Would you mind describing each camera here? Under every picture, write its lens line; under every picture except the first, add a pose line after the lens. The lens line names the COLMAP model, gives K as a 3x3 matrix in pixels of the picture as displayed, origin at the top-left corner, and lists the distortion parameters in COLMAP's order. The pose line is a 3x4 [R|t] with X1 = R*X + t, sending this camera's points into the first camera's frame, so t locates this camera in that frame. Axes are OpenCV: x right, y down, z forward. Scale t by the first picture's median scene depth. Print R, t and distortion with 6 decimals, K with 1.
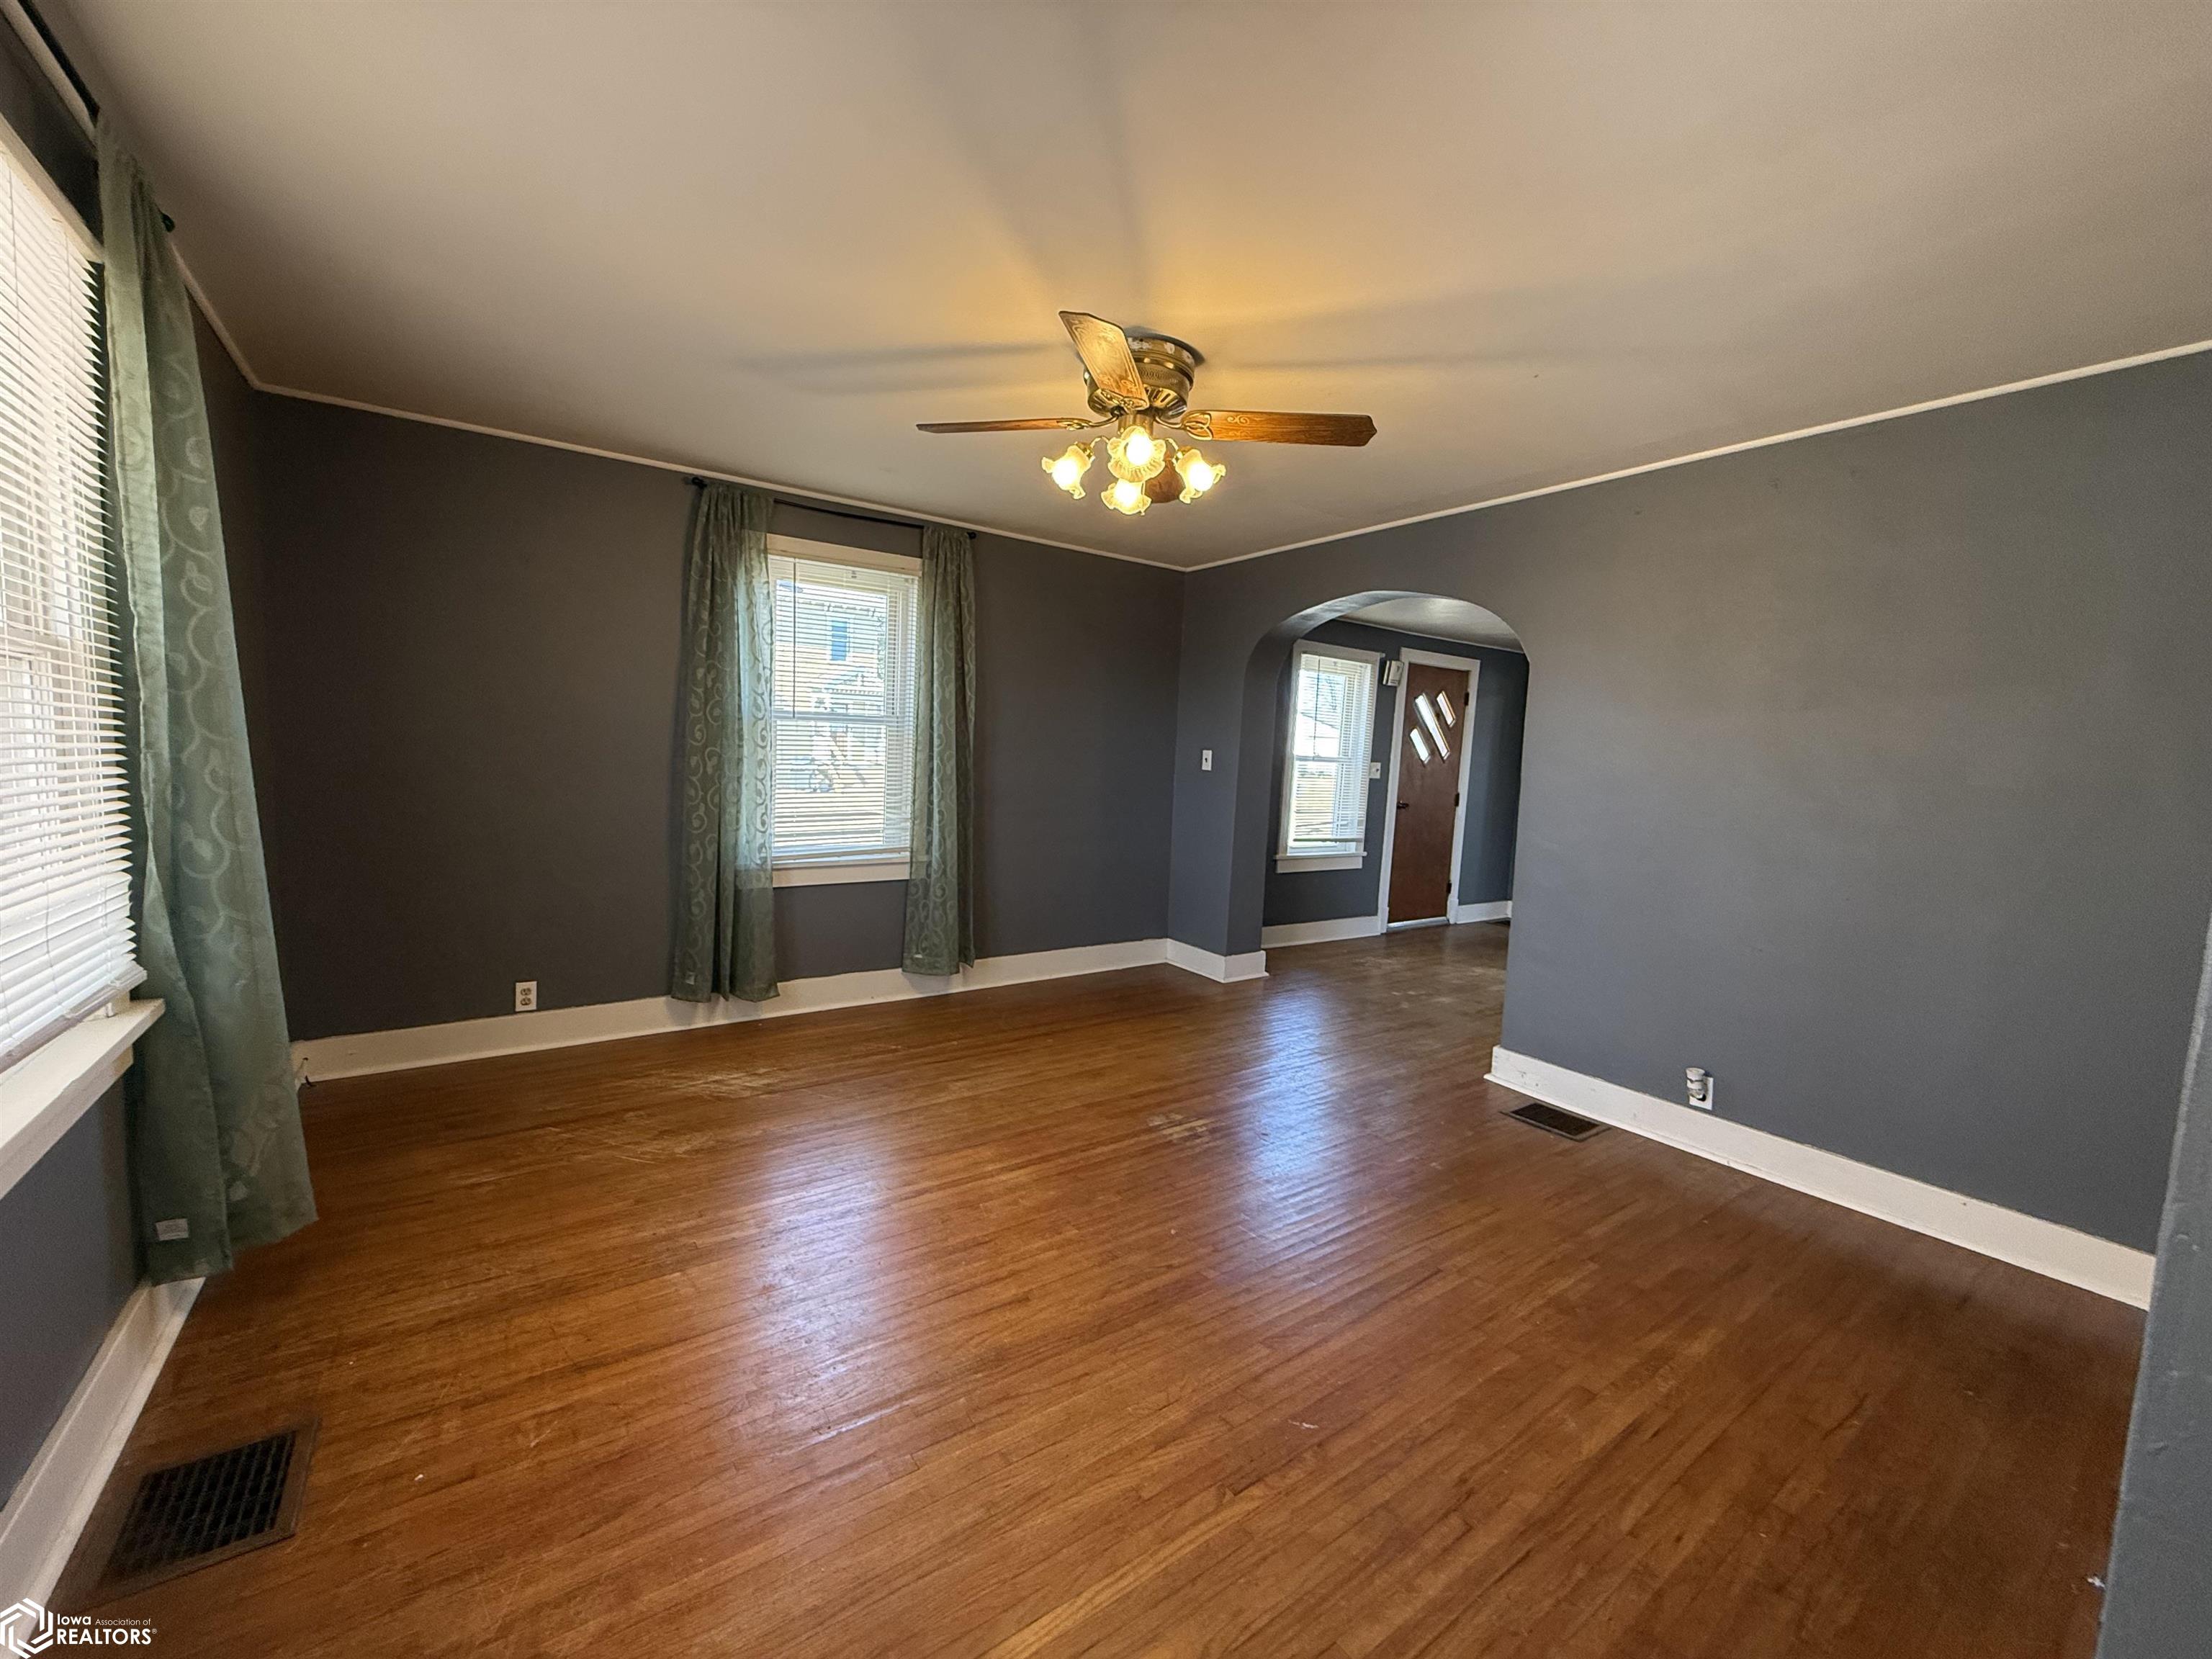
lens RADIAL K [[881.4, 0, 1097.8], [0, 881.4, 834.3], [0, 0, 1]] dist [-0.008737, 0.001328]
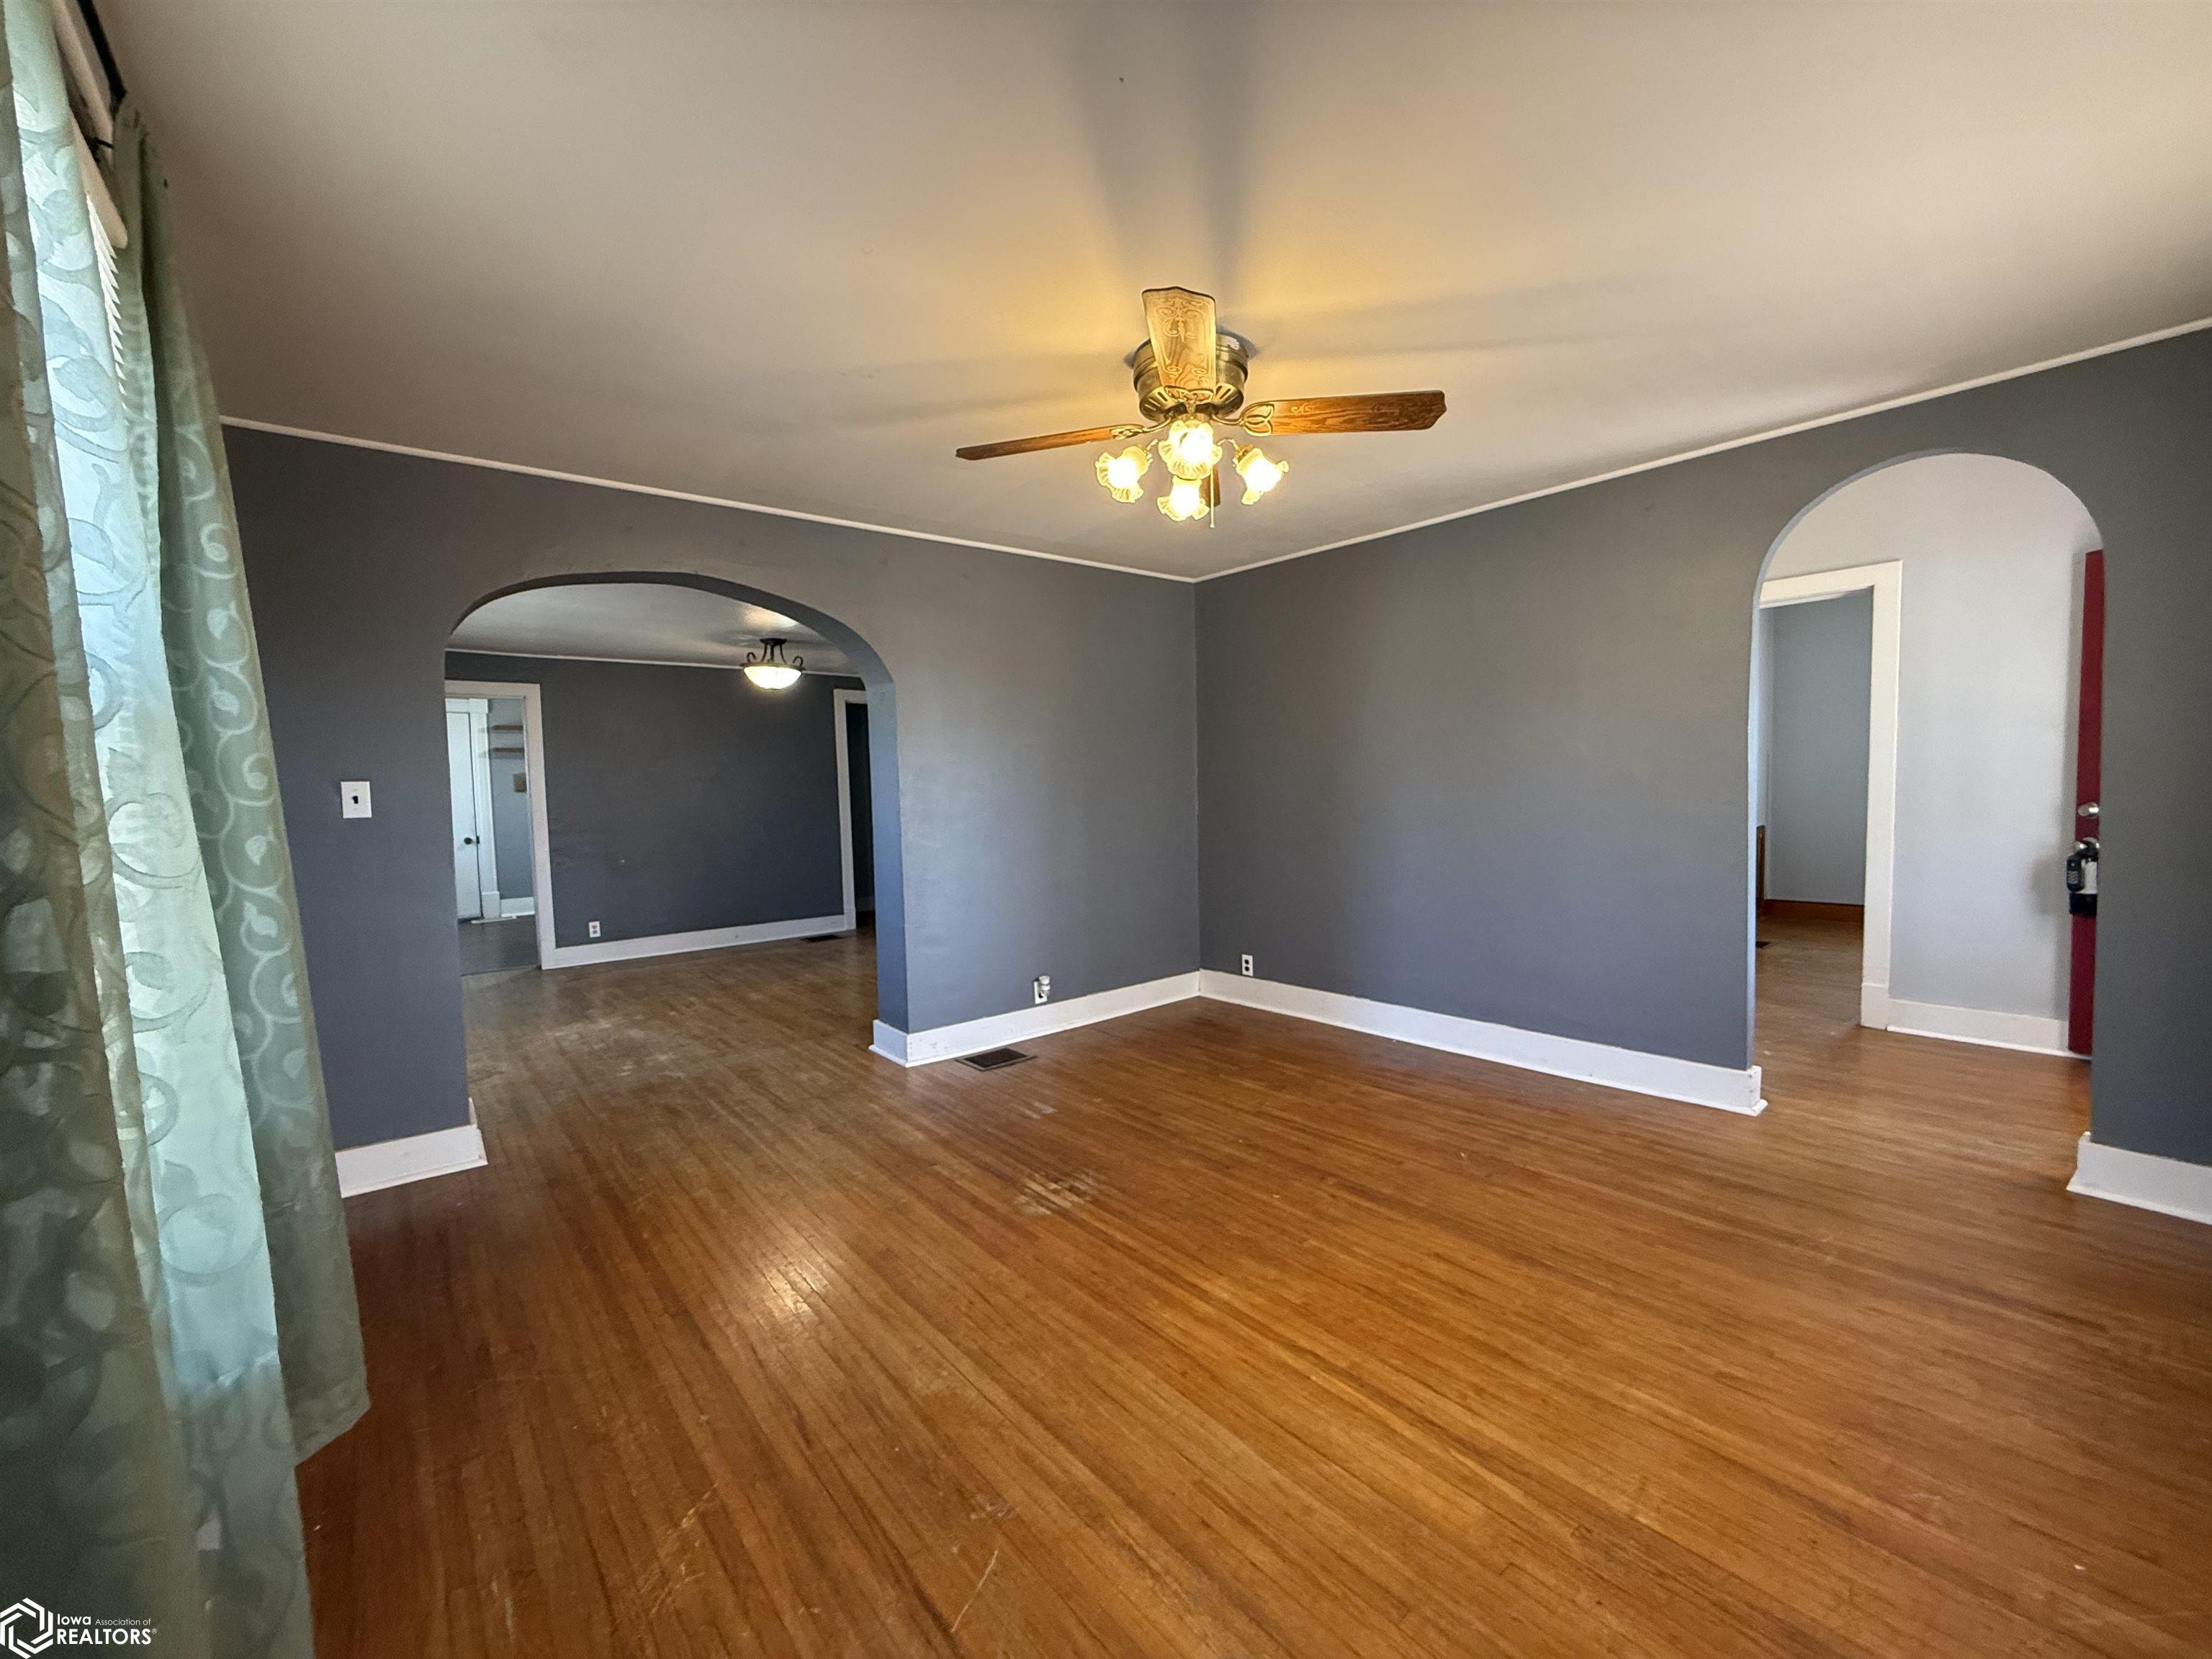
lens RADIAL K [[881.4, 0, 1105.5], [0, 881.4, 836.3], [0, 0, 1]] dist [-0.008737, 0.001328]
pose [[-0.073820, -0.105978, 0.991625, -0.449940], [0.118537, 0.986356, 0.114240, -0.069352], [-0.990202, 0.125977, -0.060251, 0.581230]]
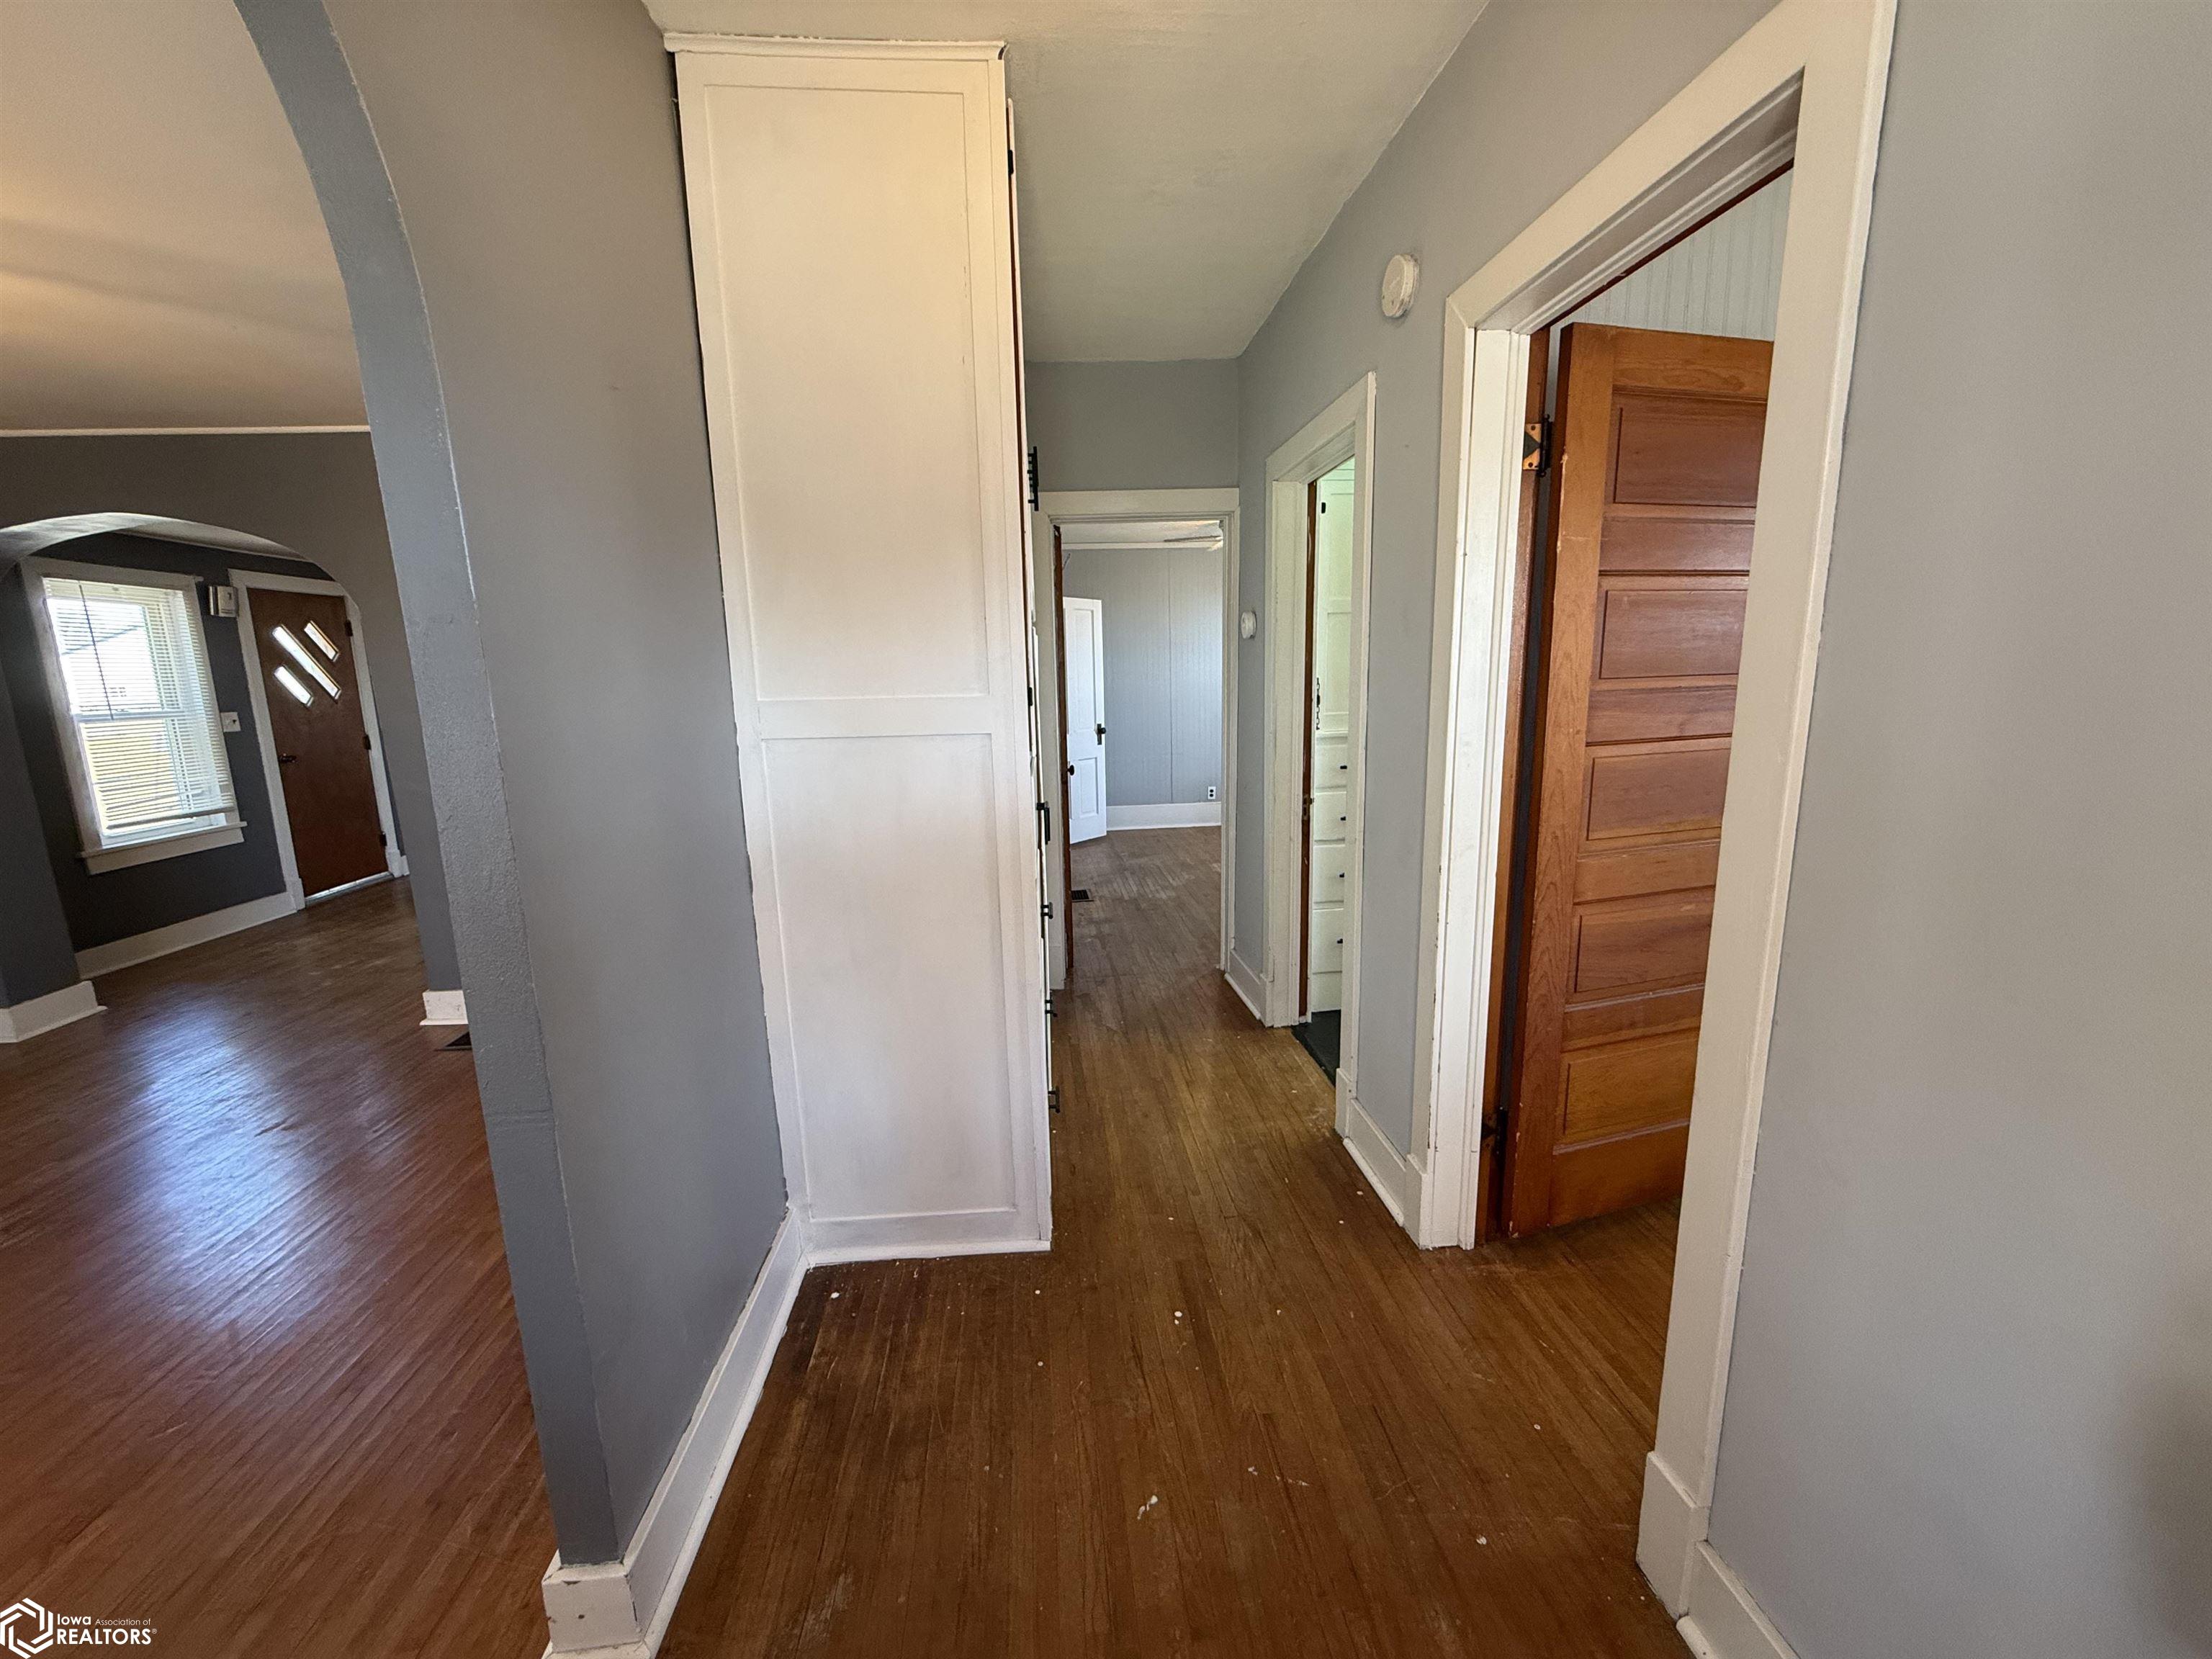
lens RADIAL K [[881.4, 0, 1105.7], [0, 881.4, 828.3], [0, 0, 1]] dist [-0.008737, 0.001328]
pose [[0.504011, -0.212486, 0.837152, 0.028881], [0.129376, 0.976903, 0.170066, -0.011219], [-0.853952, 0.022593, 0.519860, -0.151567]]
